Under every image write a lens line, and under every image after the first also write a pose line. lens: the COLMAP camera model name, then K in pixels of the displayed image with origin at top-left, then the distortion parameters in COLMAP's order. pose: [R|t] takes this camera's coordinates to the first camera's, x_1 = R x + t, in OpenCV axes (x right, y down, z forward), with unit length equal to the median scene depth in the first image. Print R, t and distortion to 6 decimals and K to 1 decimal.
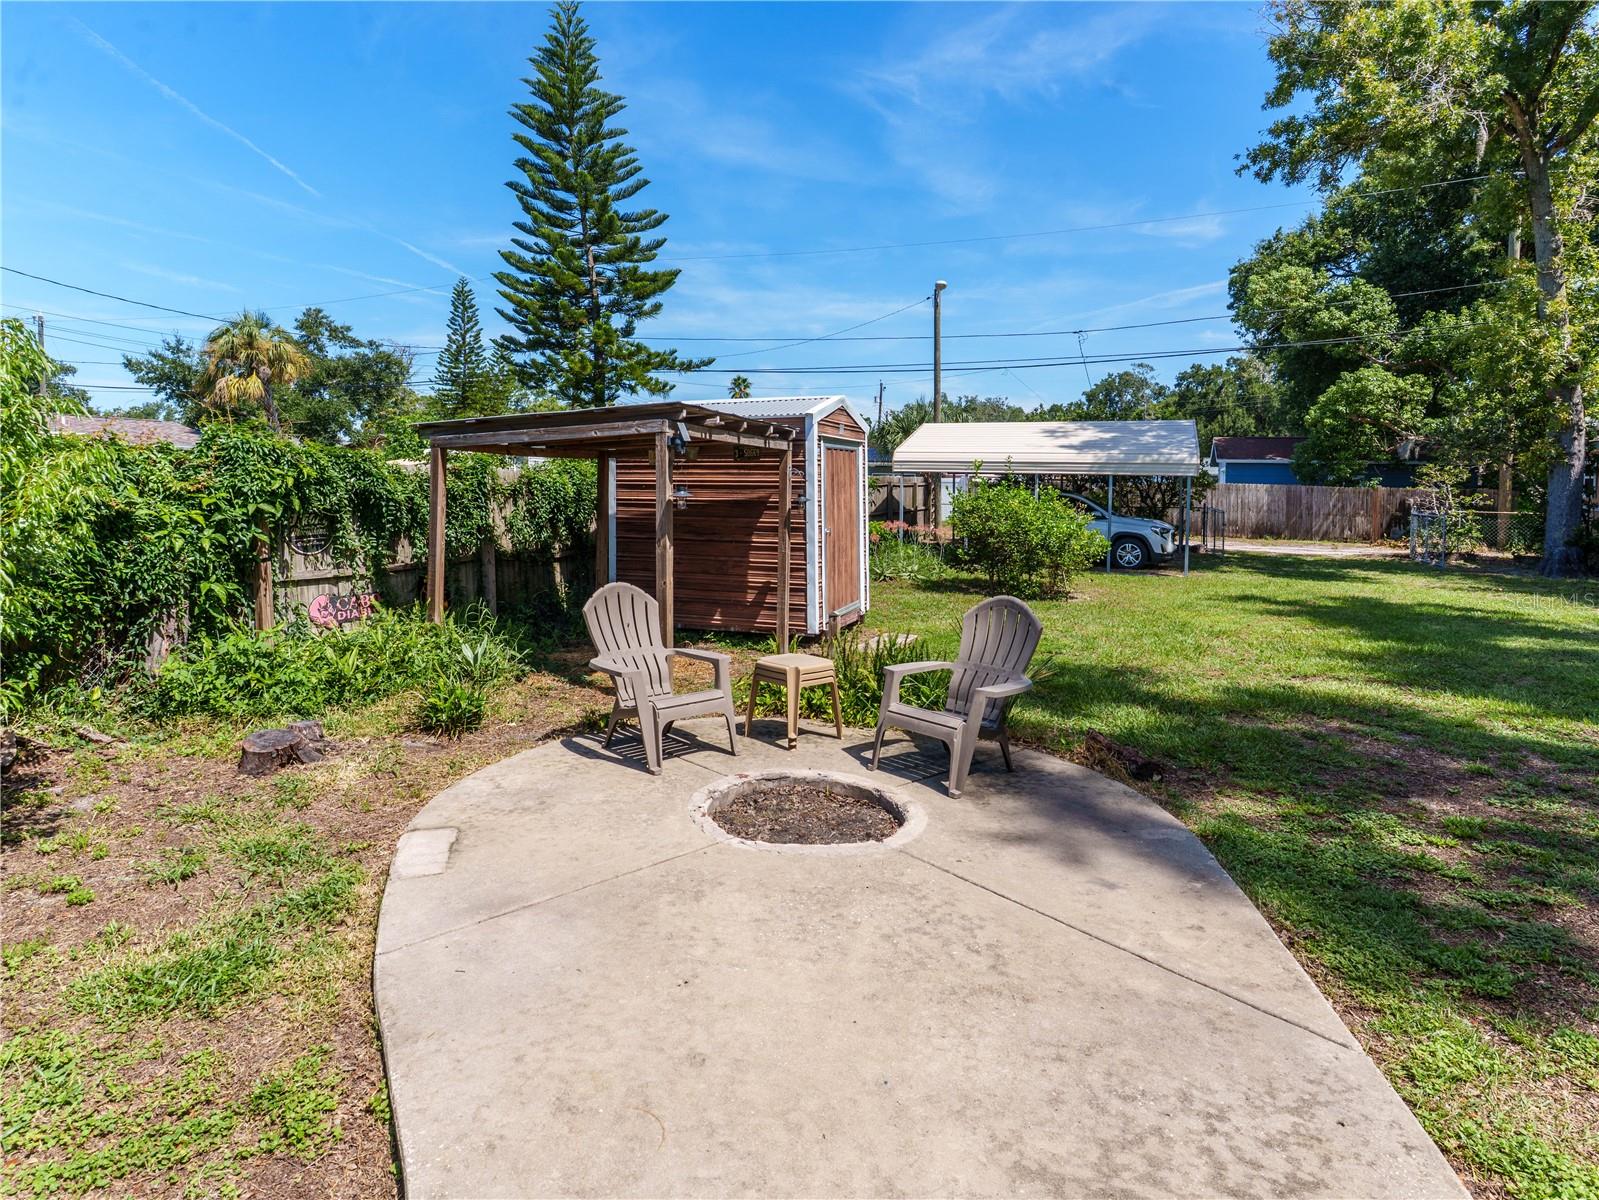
lens RADIAL K [[900.6, 0, 734.1], [0, 900.6, 511.1], [0, 0, 1]] dist [0.000526, -0.001285]
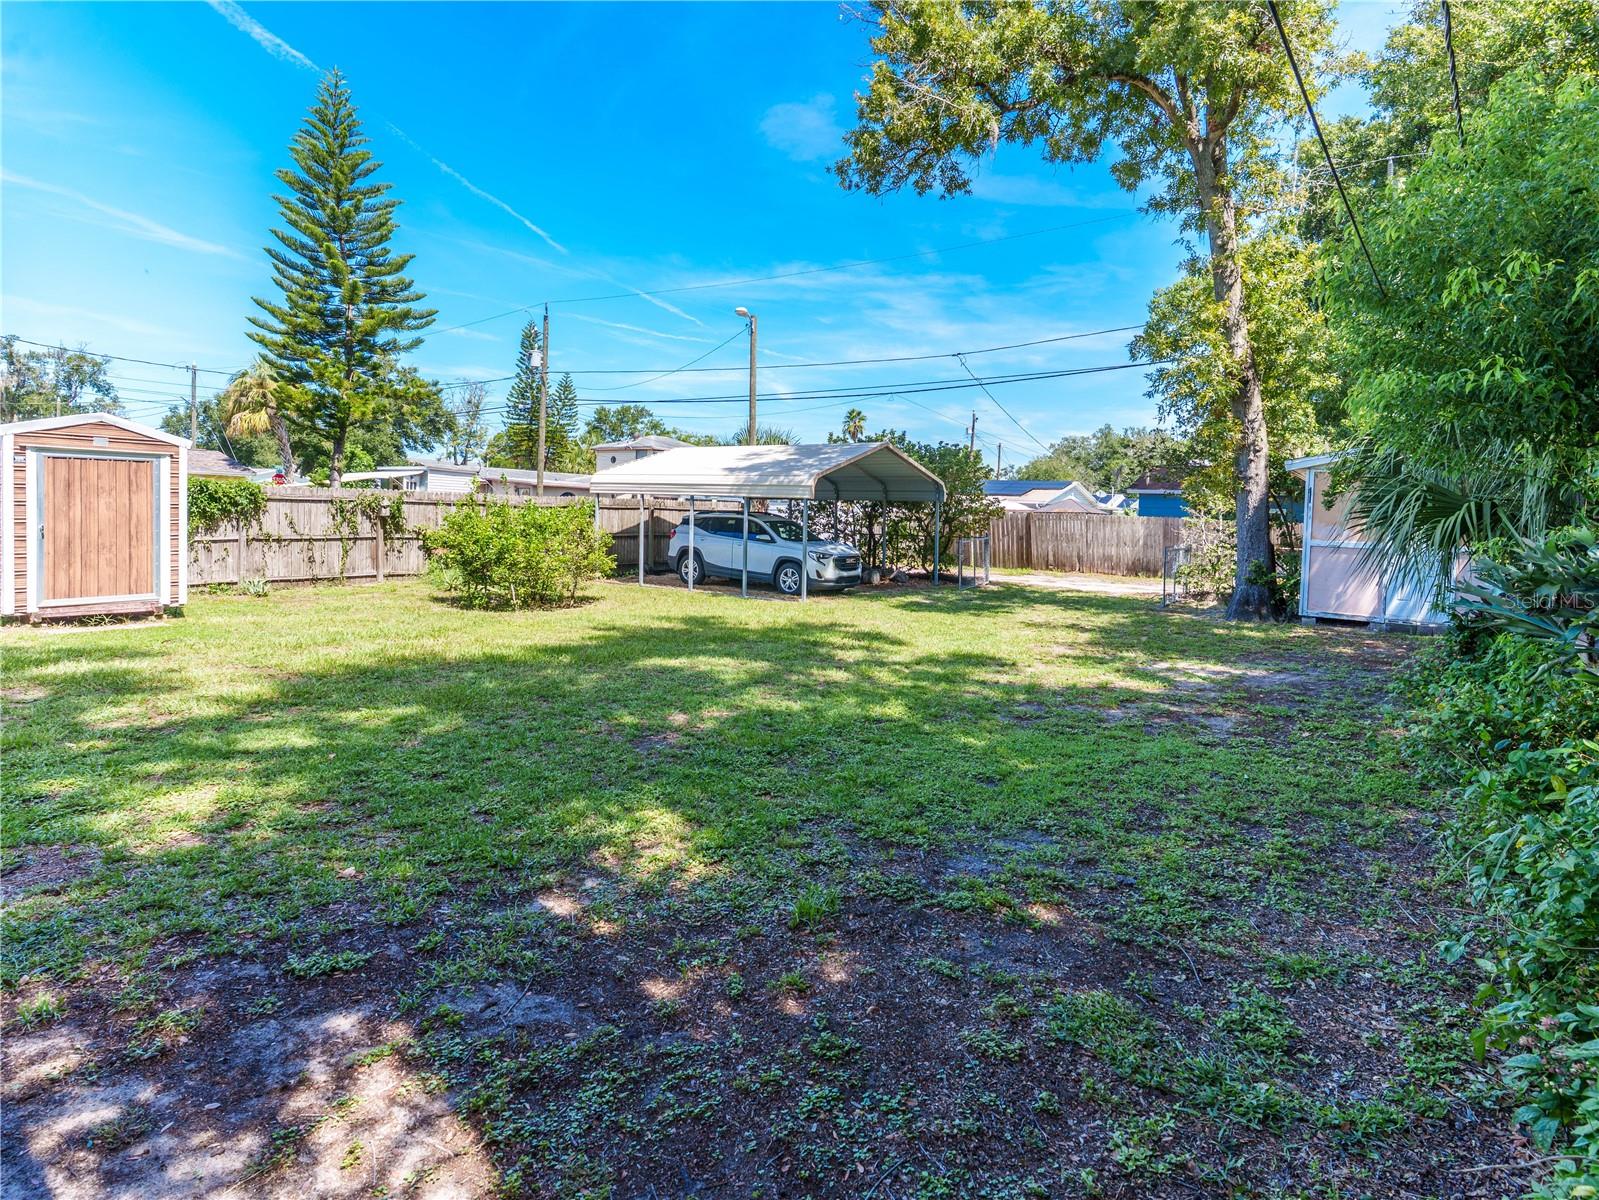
lens RADIAL K [[900.6, 0, 734.1], [0, 900.6, 511.1], [0, 0, 1]] dist [0.000526, -0.001285]
pose [[0.969714, 0.015052, -0.243780, 0.350840], [-0.024545, 0.999052, -0.035951, 0.006212], [0.243008, 0.040845, 0.969164, 0.020313]]
